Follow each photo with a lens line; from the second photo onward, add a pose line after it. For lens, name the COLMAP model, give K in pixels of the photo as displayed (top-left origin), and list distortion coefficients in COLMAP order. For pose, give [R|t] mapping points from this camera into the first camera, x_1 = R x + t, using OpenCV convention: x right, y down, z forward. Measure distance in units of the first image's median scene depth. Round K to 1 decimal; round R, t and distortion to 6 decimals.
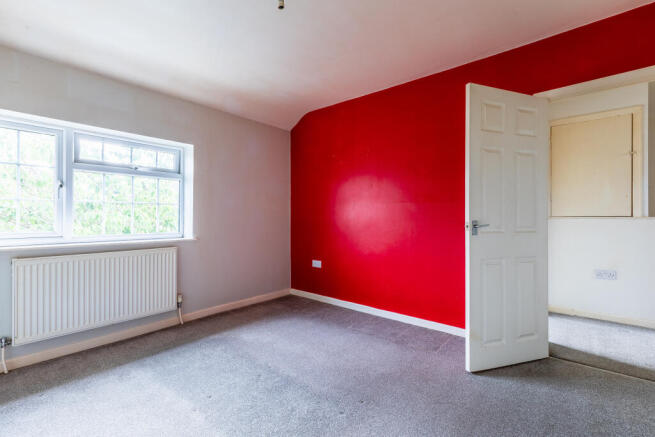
lens RADIAL K [[296.5, 0, 330.4], [0, 296.5, 214.9], [0, 0, 1]] dist [0.000913, 0.000062]
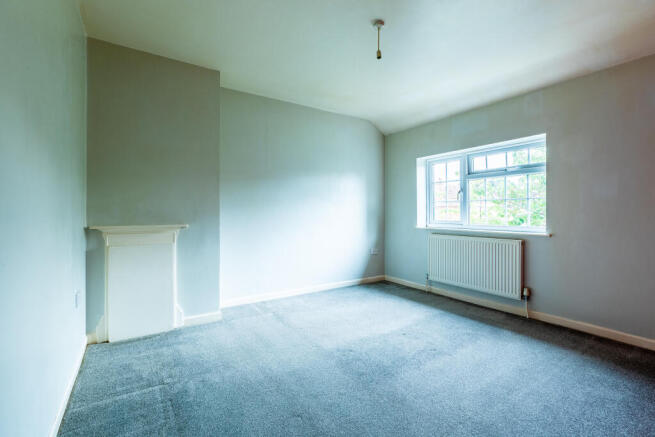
lens RADIAL K [[296.5, 0, 330.4], [0, 296.5, 214.9], [0, 0, 1]] dist [0.000913, 0.000062]
pose [[-0.283605, 0.003869, -0.958933, 0.677524], [0.003160, 0.999990, 0.003100, 0.015561], [0.958936, -0.002151, -0.283614, 0.677798]]
